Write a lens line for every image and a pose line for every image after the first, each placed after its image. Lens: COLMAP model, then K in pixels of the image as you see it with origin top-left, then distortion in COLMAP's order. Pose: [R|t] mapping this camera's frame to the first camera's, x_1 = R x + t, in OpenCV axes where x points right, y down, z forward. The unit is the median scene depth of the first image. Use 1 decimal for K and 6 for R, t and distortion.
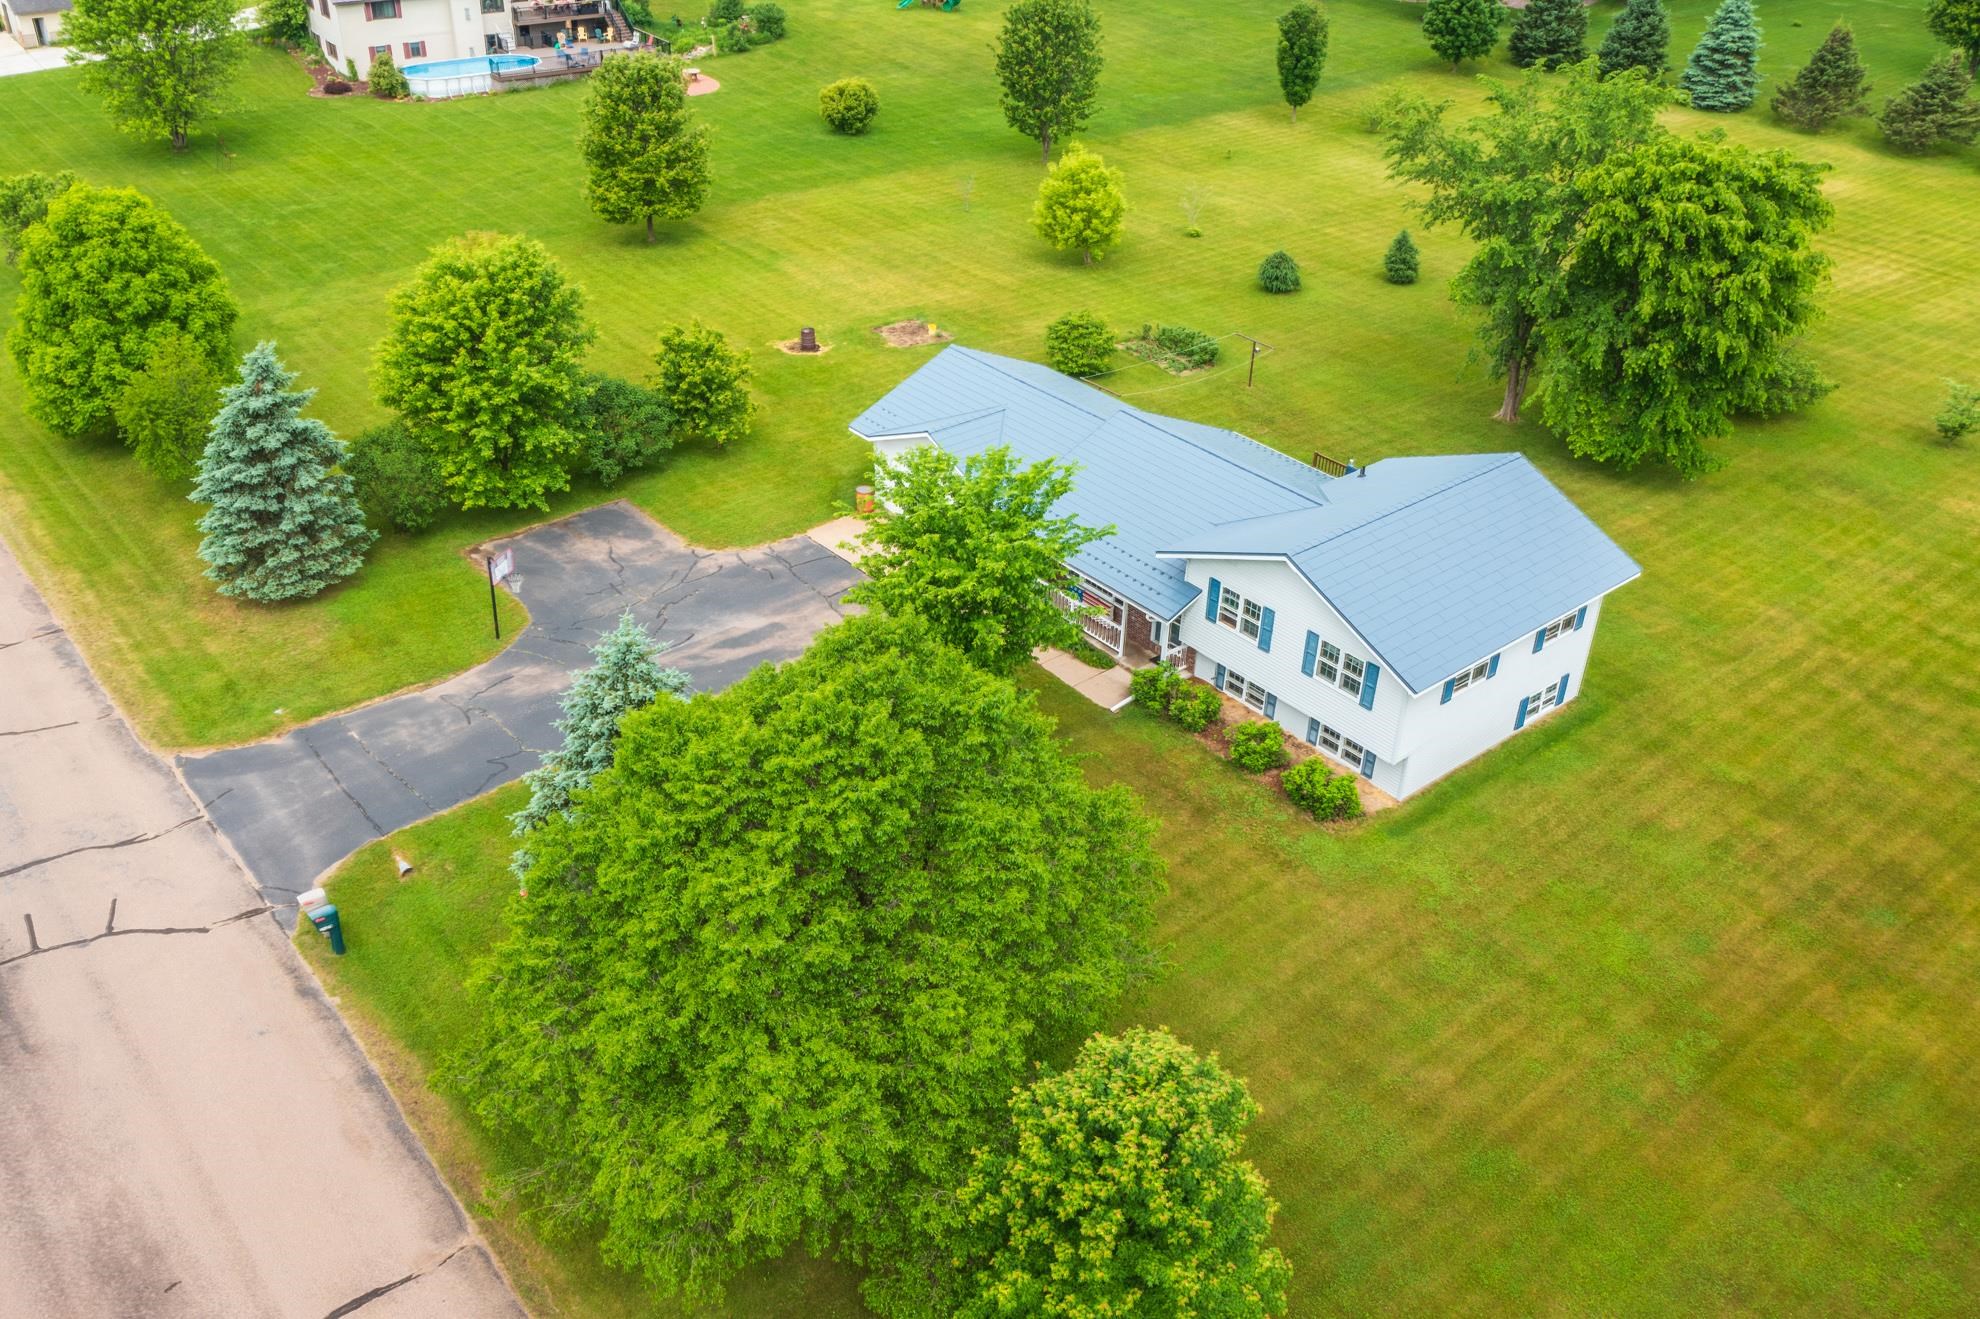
lens RADIAL K [[1645.0, 0, 990.0], [0, 1645.0, 659.5], [0, 0, 1]] dist [-0.026430, 0.009036]
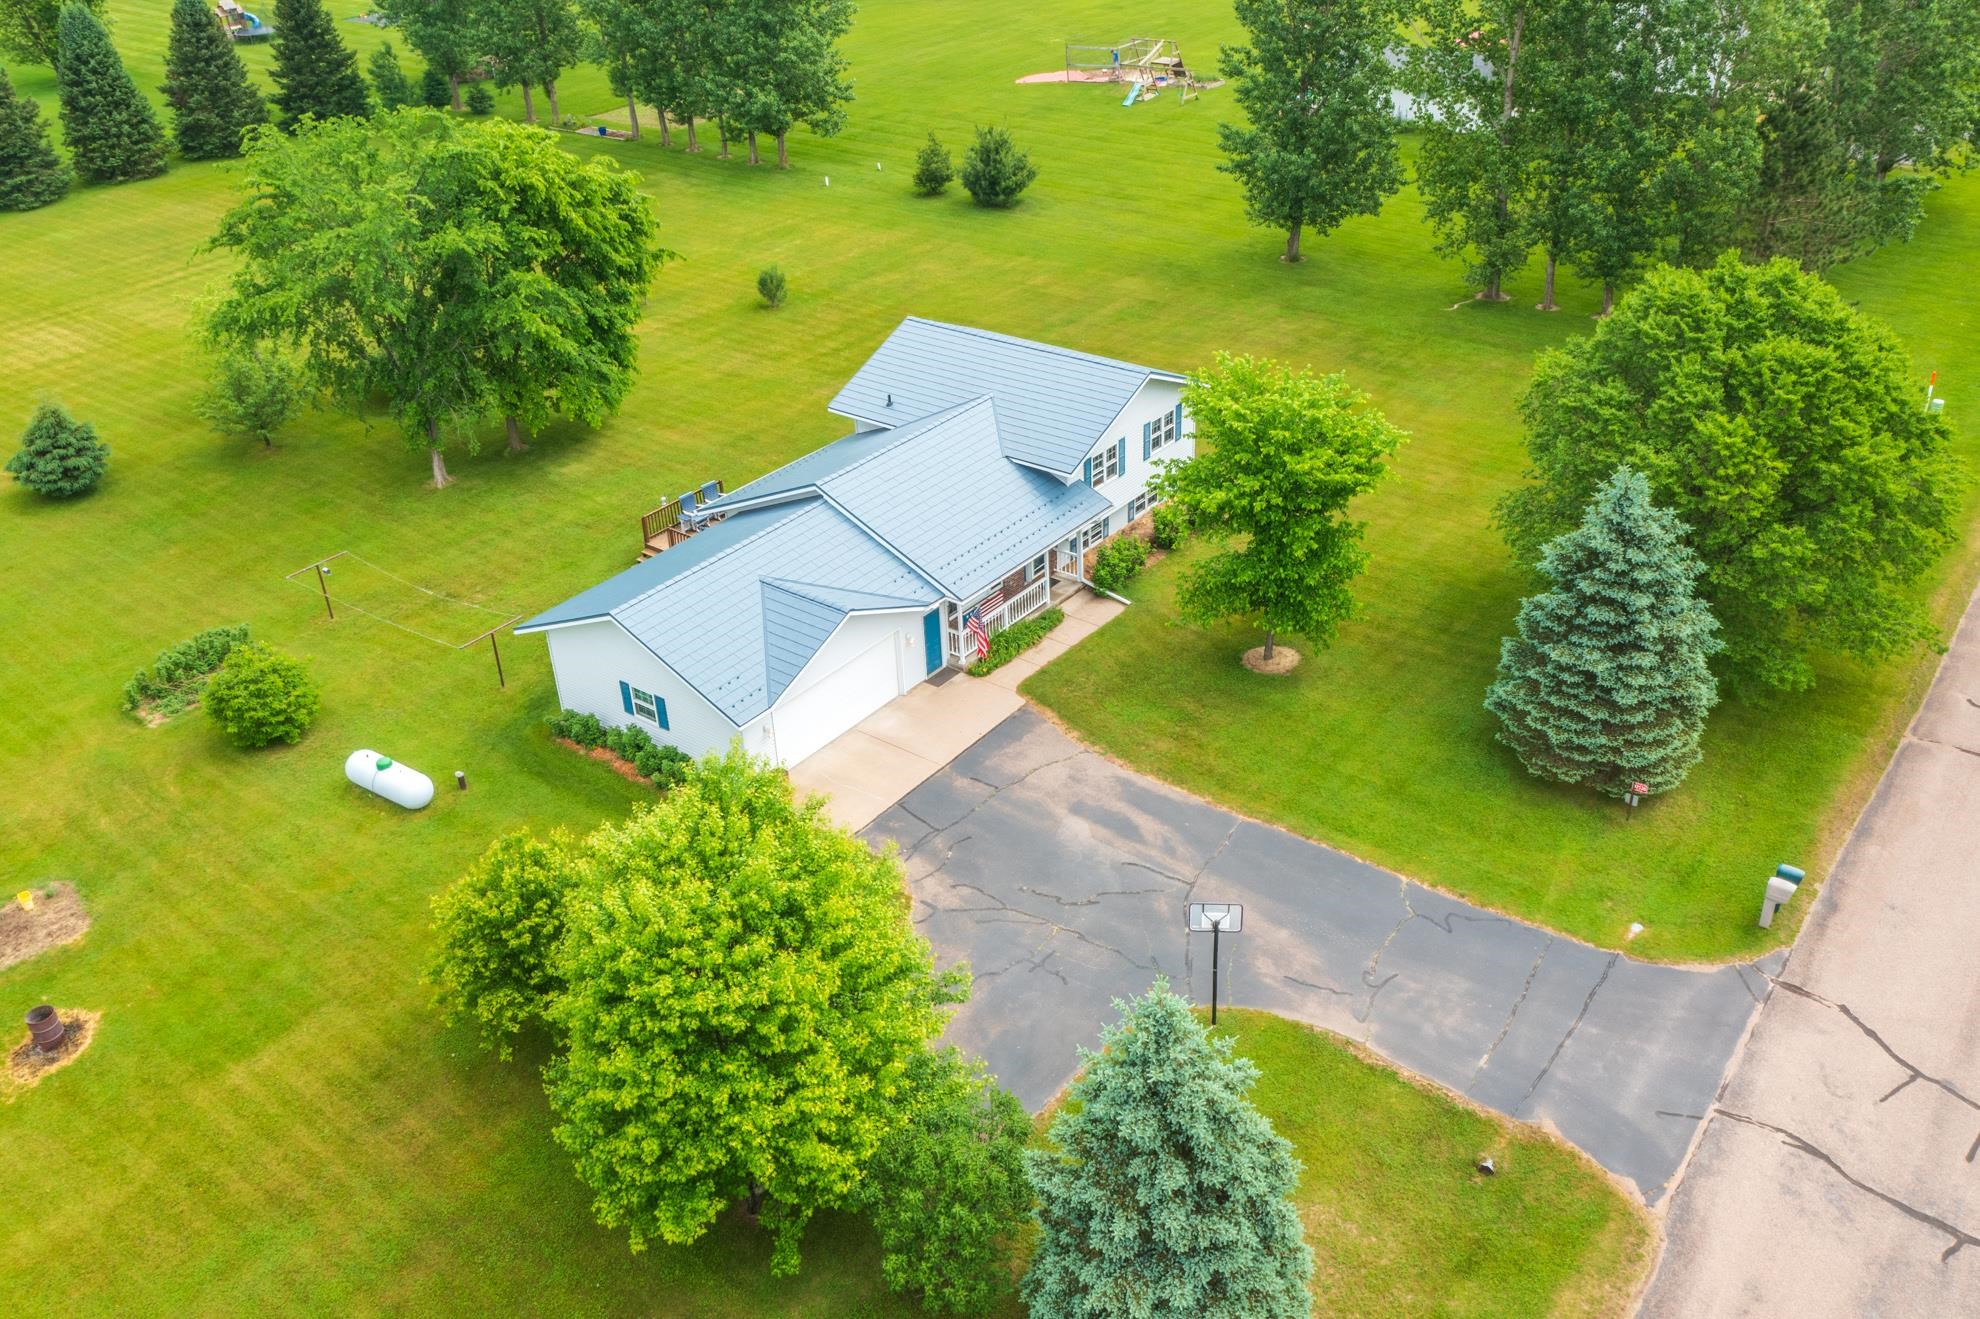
lens RADIAL K [[1629.0, 0, 1034.5], [0, 1629.0, 657.9], [0, 0, 1]] dist [-0.021269, -0.004367]
pose [[-0.242561, -0.511746, 0.824184, -0.879976], [0.532047, 0.640226, 0.554108, -0.620491], [-0.811227, 0.572910, 0.116980, 0.983161]]
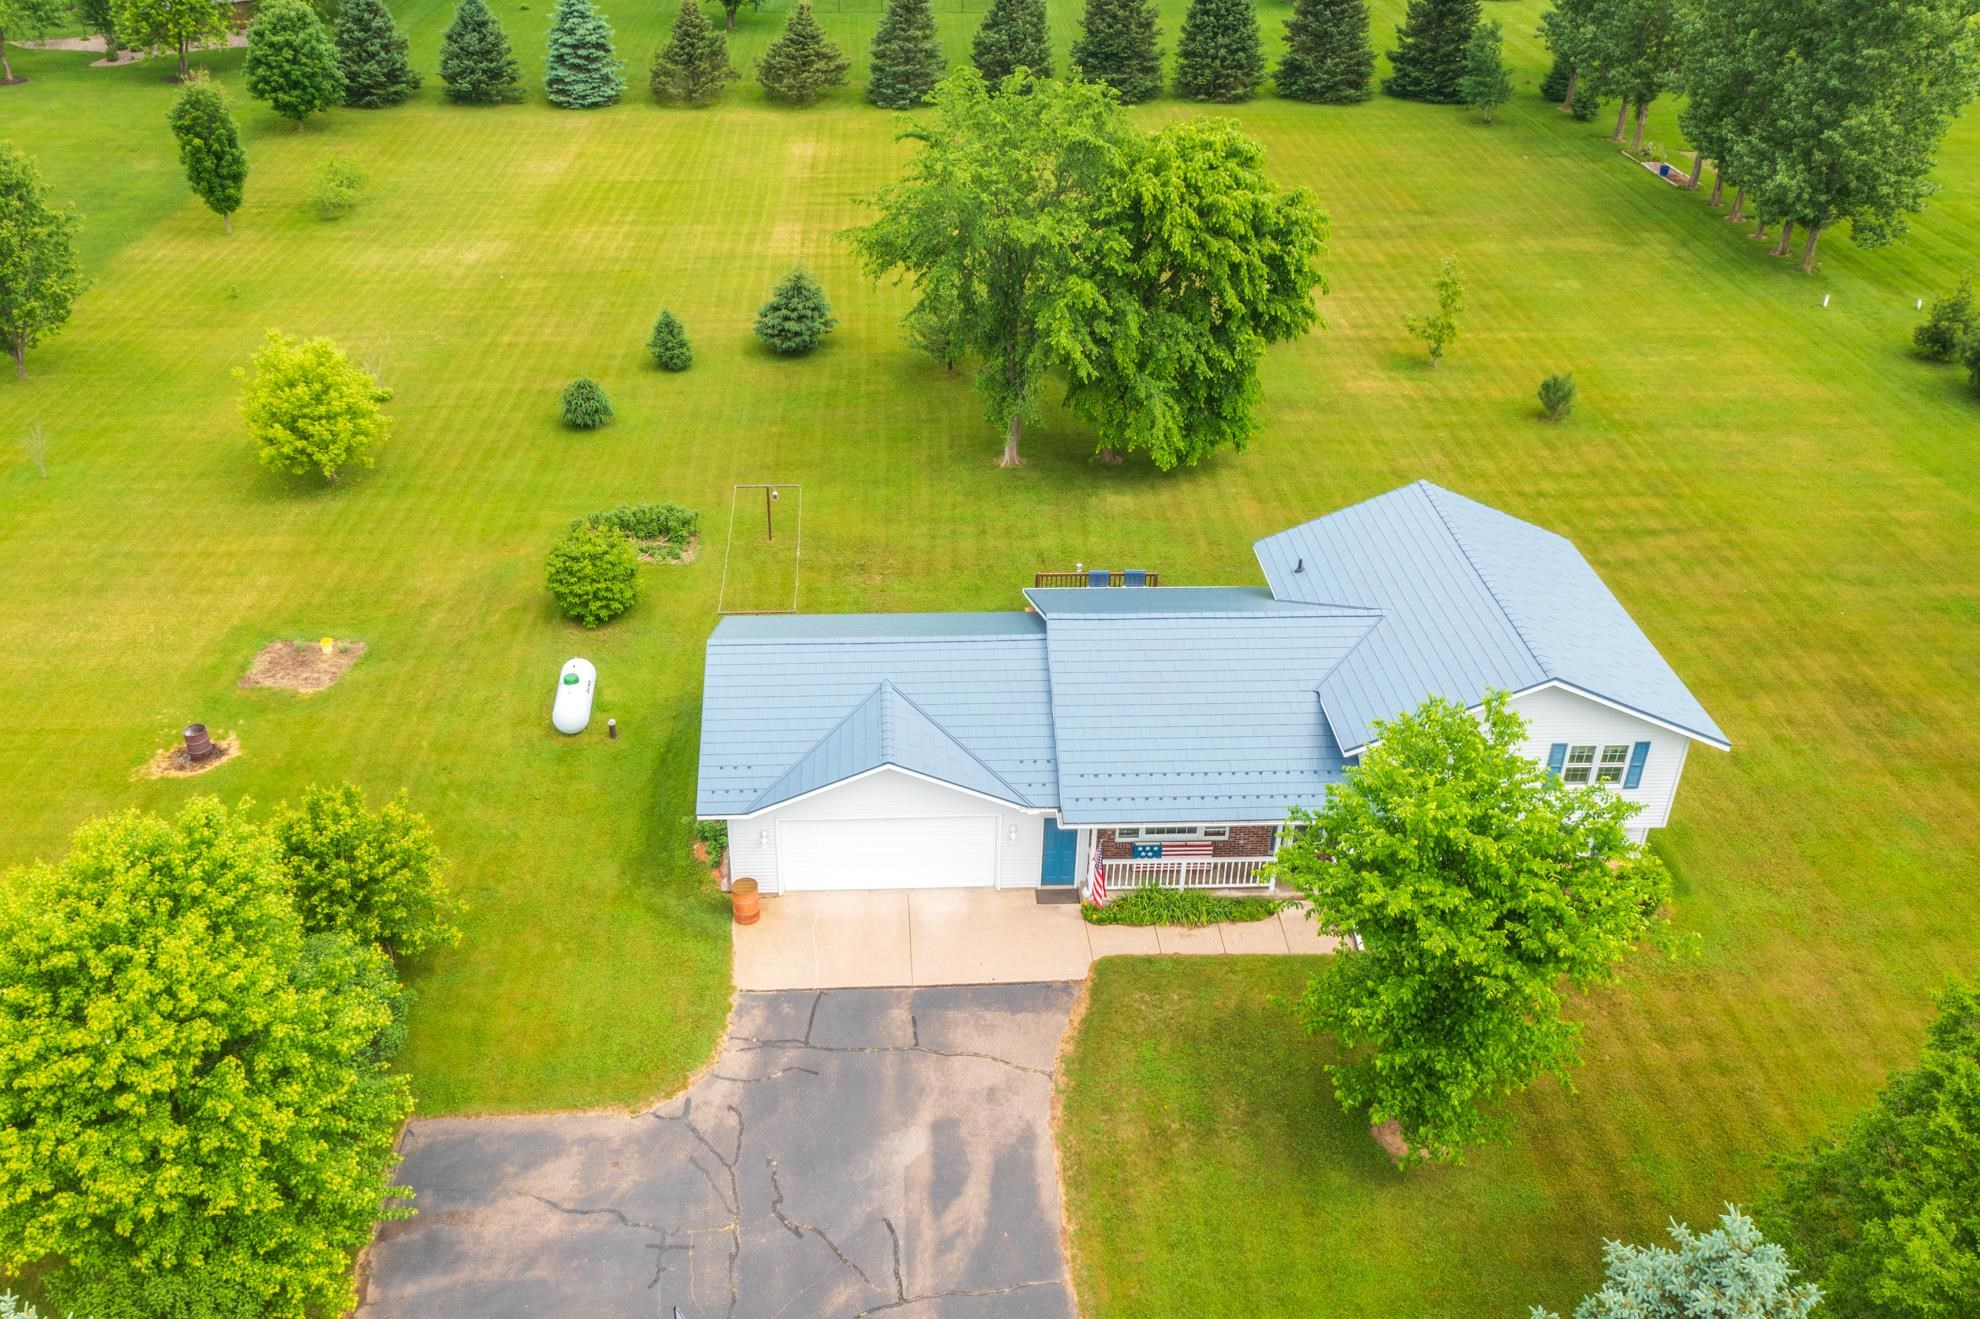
lens RADIAL K [[1655.2, 0, 957.6], [0, 1655.2, 659.5], [0, 0, 1]] dist [-0.016878, 0.003939]
pose [[0.601511, -0.429914, 0.673319, -0.553304], [0.426028, 0.885619, 0.184875, -0.344212], [-0.675785, 0.175649, 0.715865, 0.549183]]
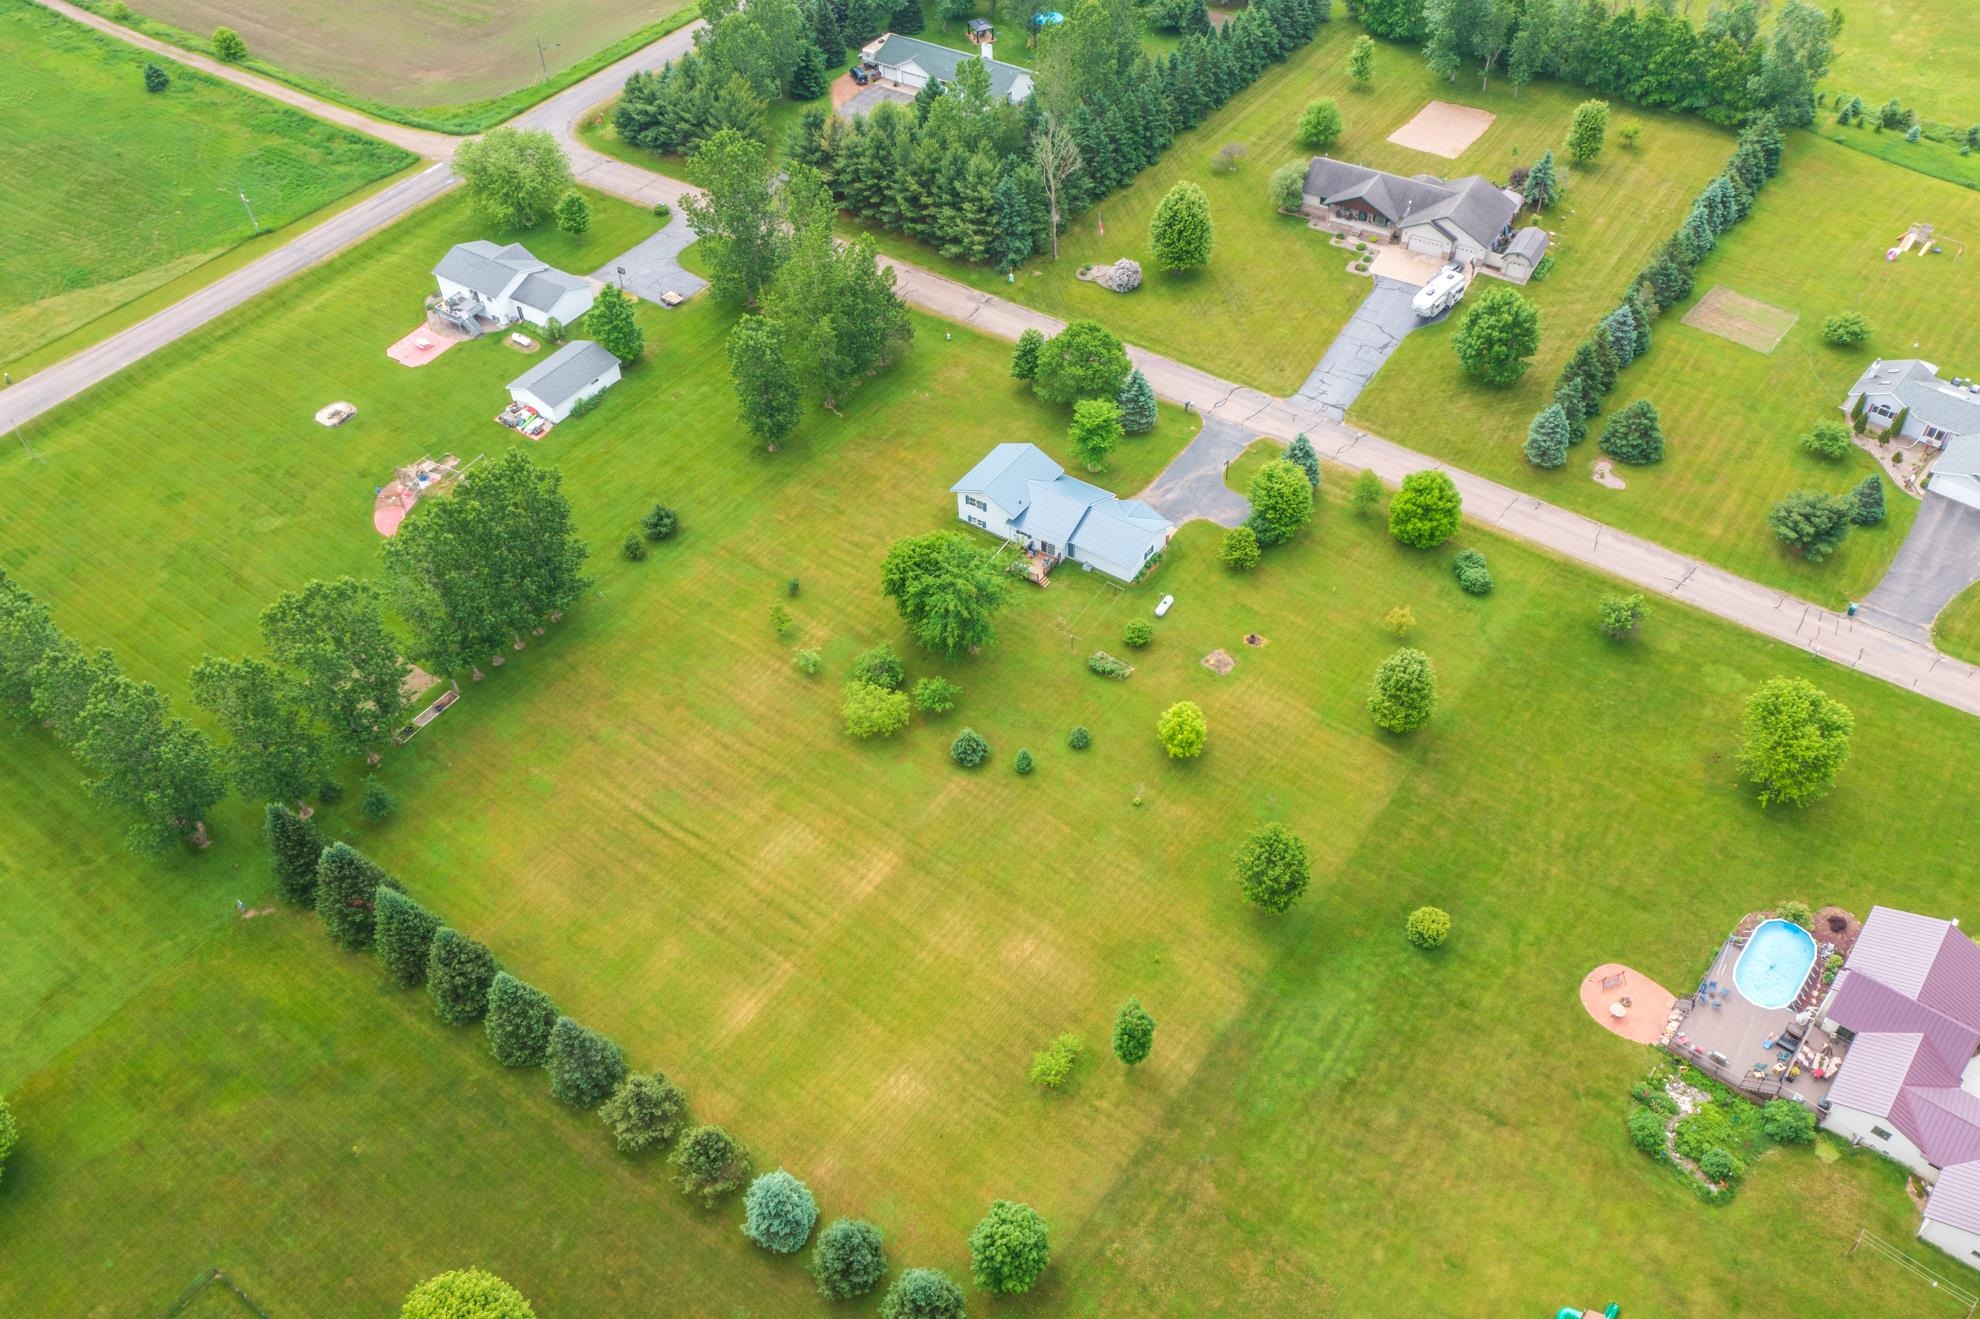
lens RADIAL K [[1557.4, 0, 999.8], [0, 1557.4, 664.5], [0, 0, 1]] dist [-0.026511, 0.009746]
pose [[-0.963340, 0.193775, -0.185548, 1.092835], [-0.137281, 0.238168, 0.961473, -3.748001], [0.230501, 0.951697, -0.202835, 2.263660]]
